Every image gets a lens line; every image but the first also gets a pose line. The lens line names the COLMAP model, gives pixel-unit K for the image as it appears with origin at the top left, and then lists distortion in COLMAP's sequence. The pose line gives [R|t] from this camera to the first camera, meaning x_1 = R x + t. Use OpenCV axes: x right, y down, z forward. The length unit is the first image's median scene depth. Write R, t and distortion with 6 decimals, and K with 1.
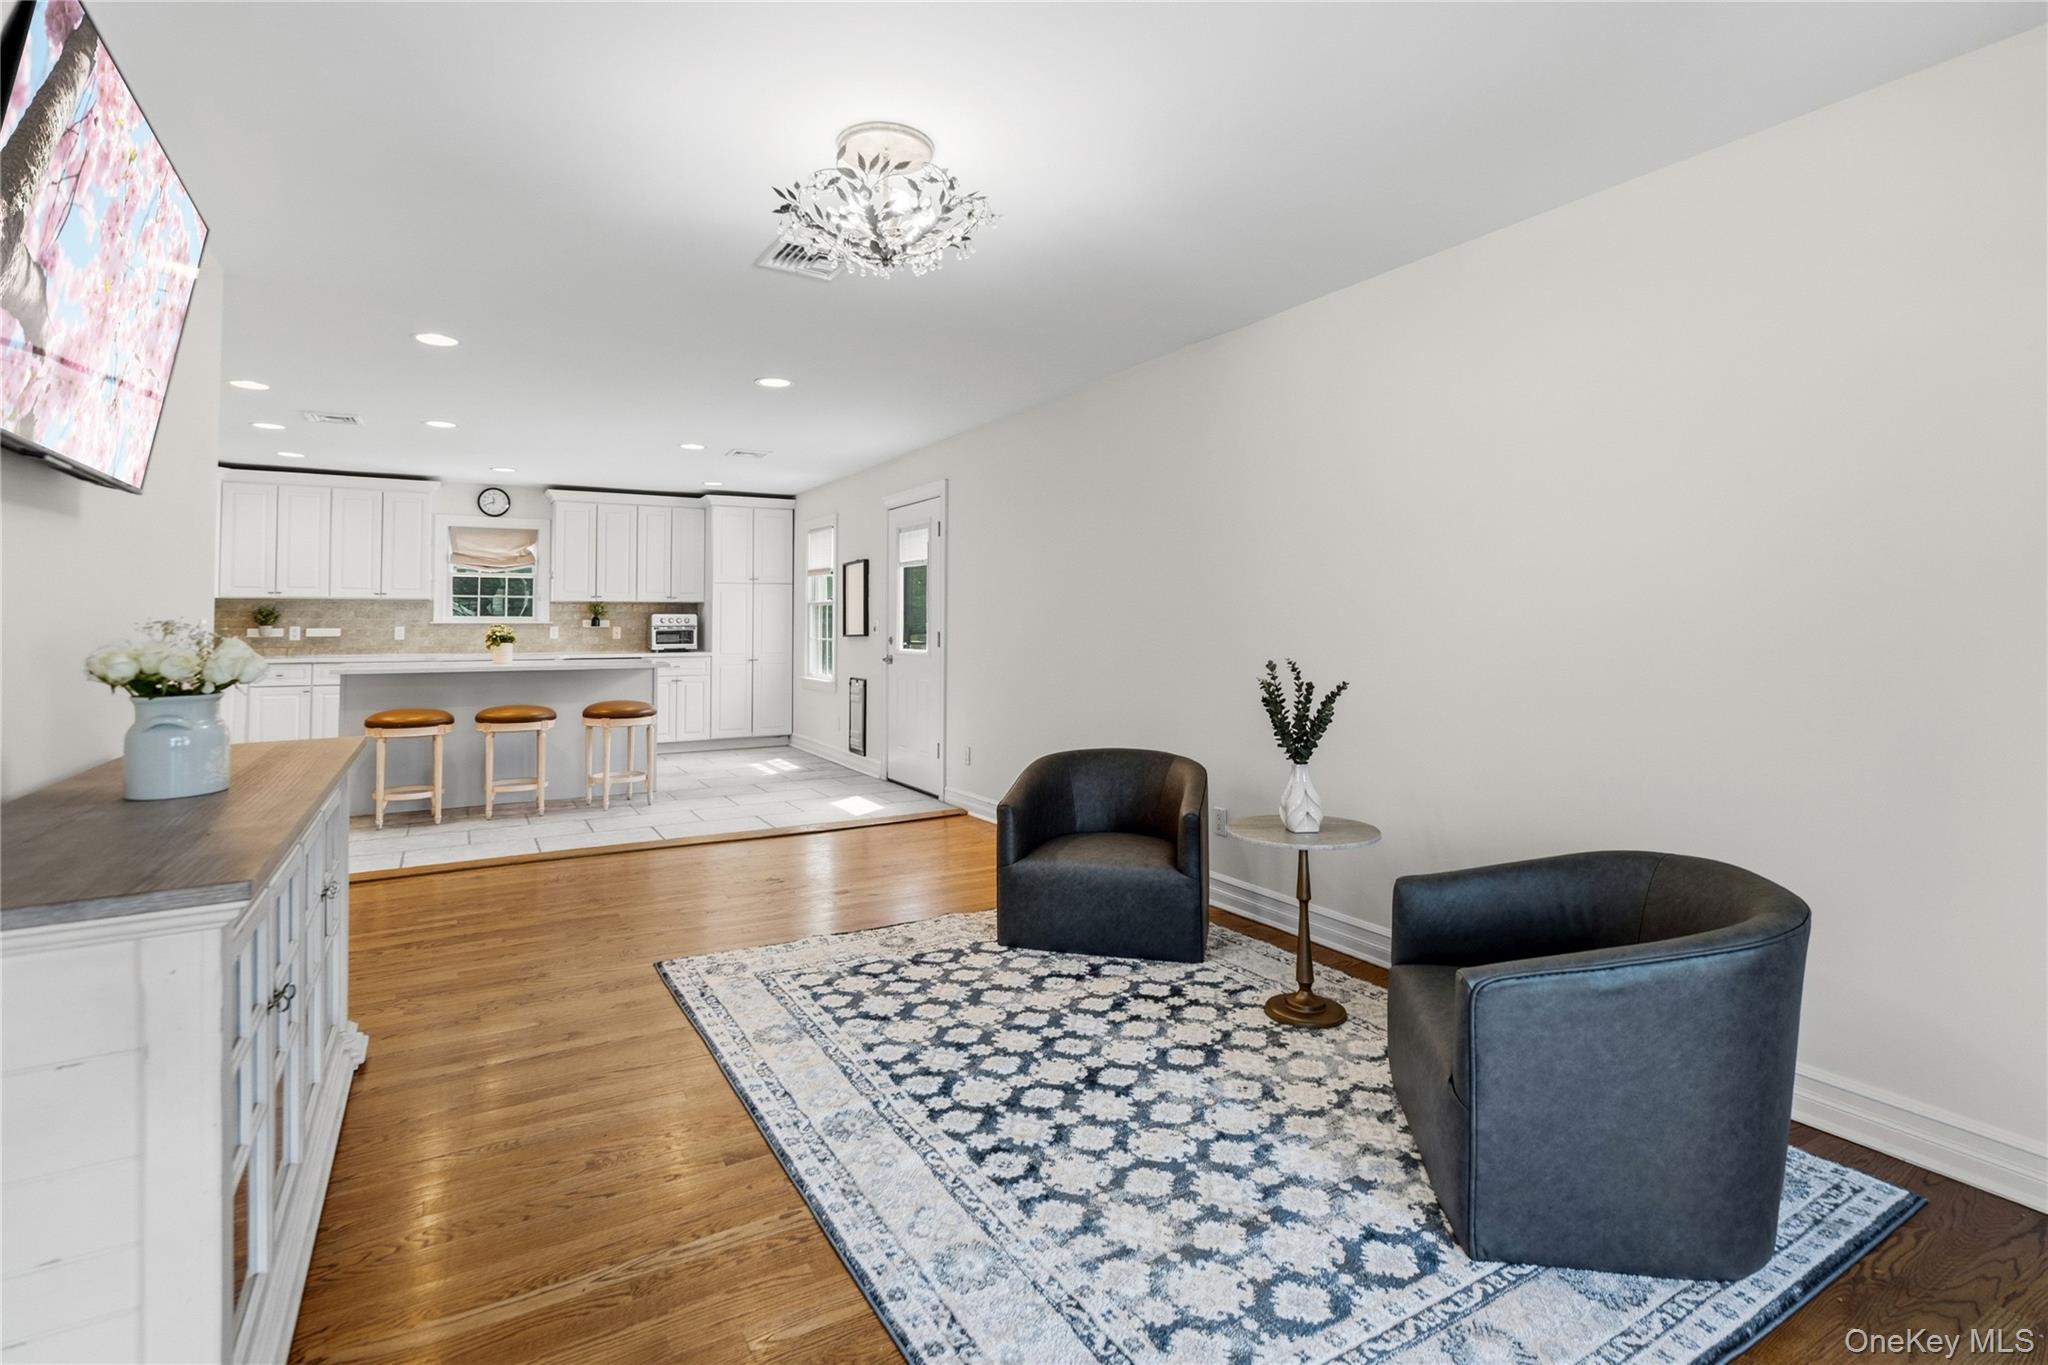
lens RADIAL K [[949.6, 0, 1015.1], [0, 949.6, 629.0], [0, 0, 1]] dist [-0.001072, 0.000788]
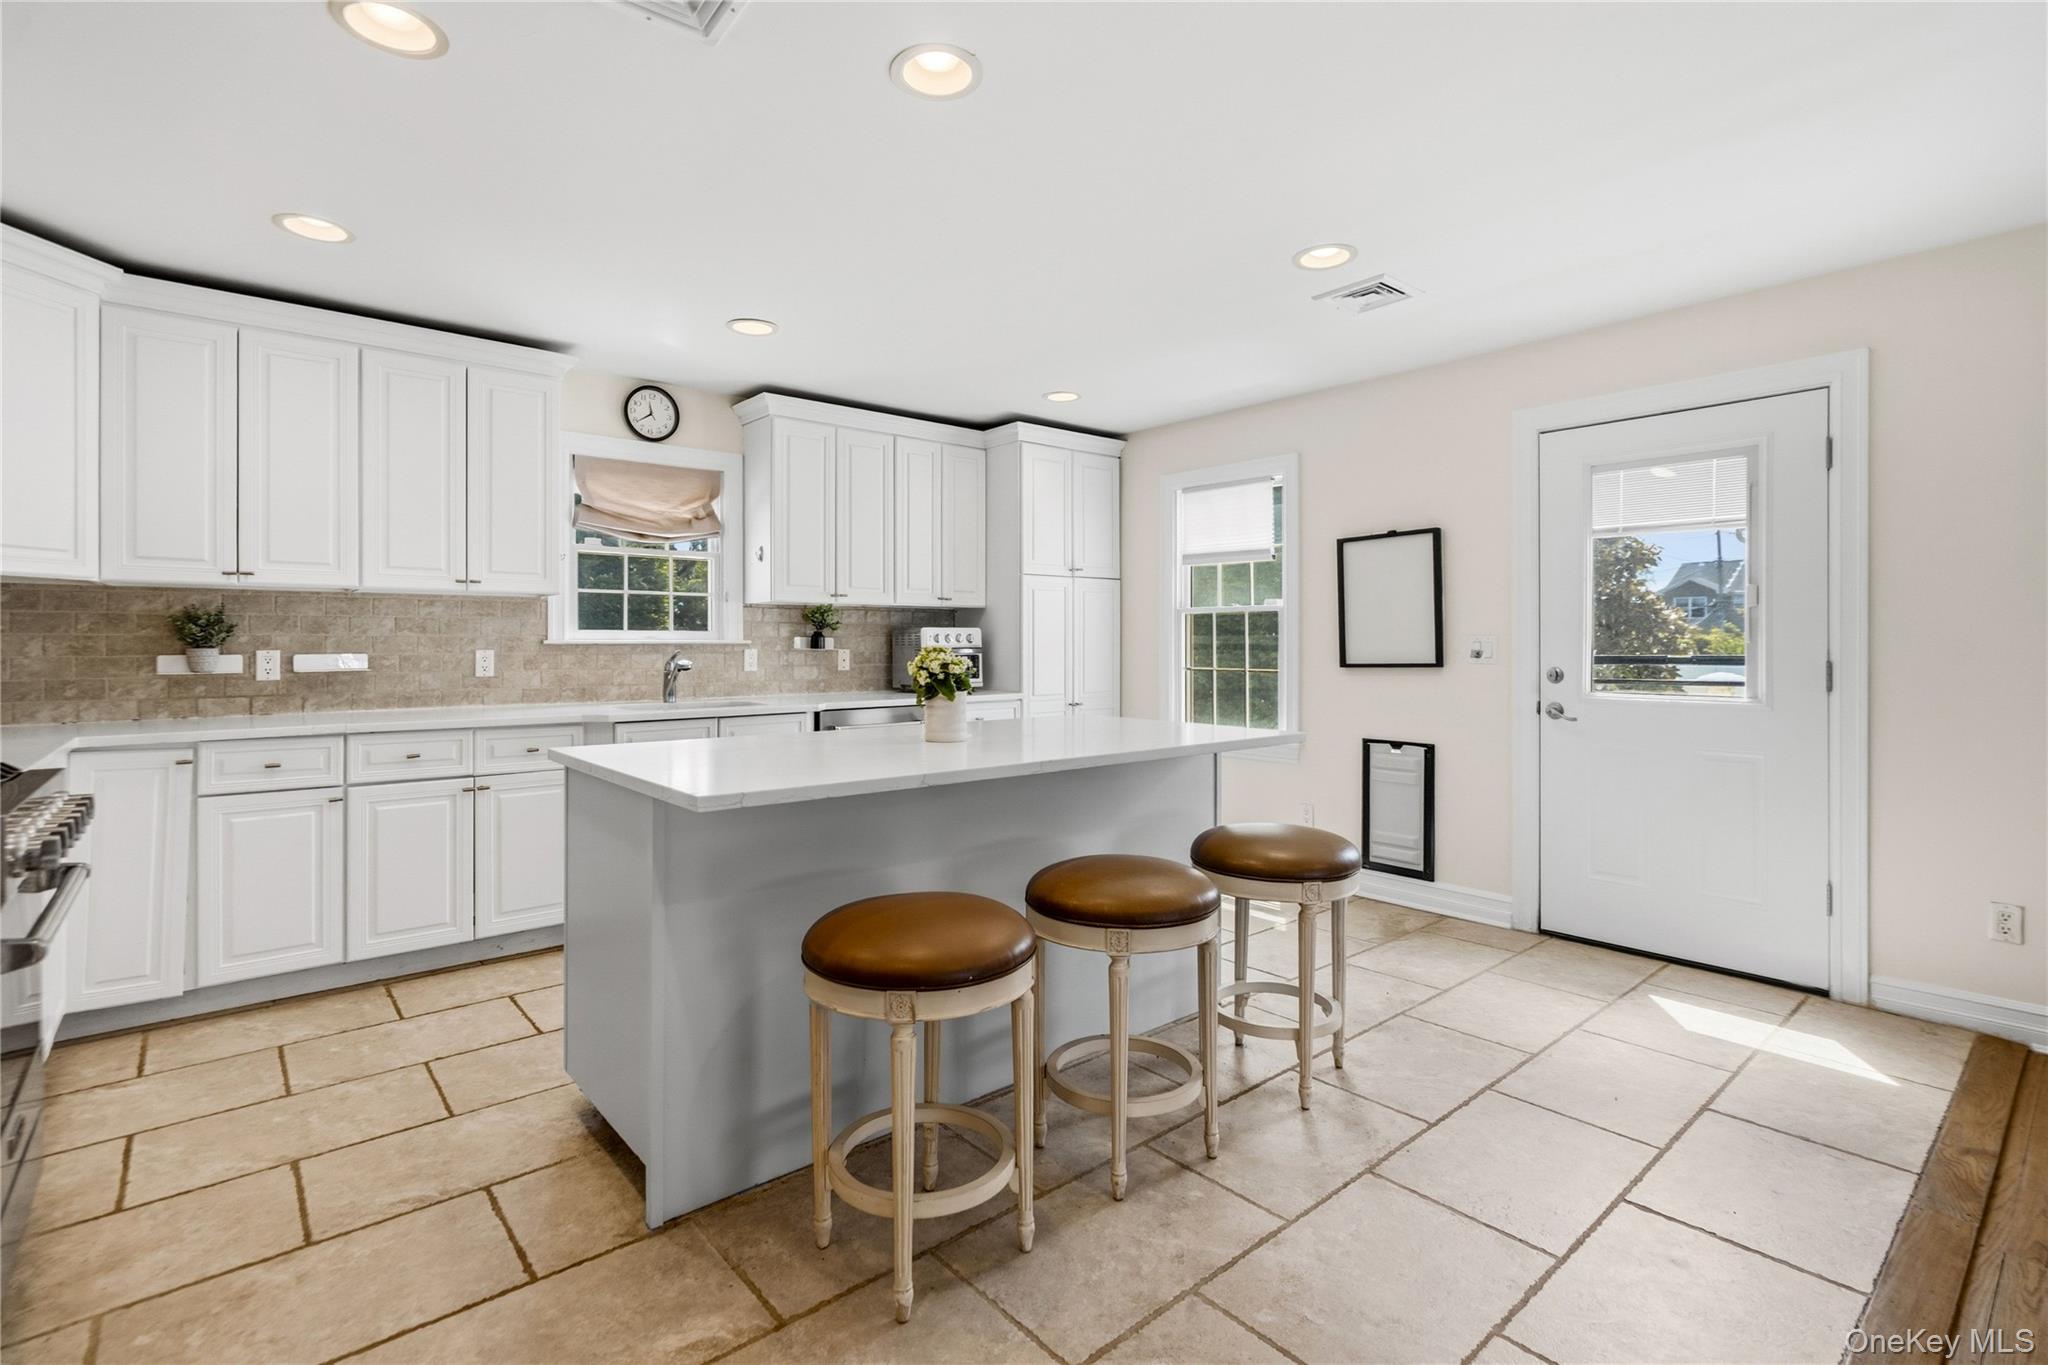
lens RADIAL K [[949.6, 0, 1022.7], [0, 949.6, 663.5], [0, 0, 1]] dist [-0.001072, 0.000788]
pose [[0.984563, -0.003042, 0.175002, -0.437379], [0.000058, 0.999855, 0.017051, -0.003686], [-0.175029, -0.016777, 0.984420, 0.439899]]
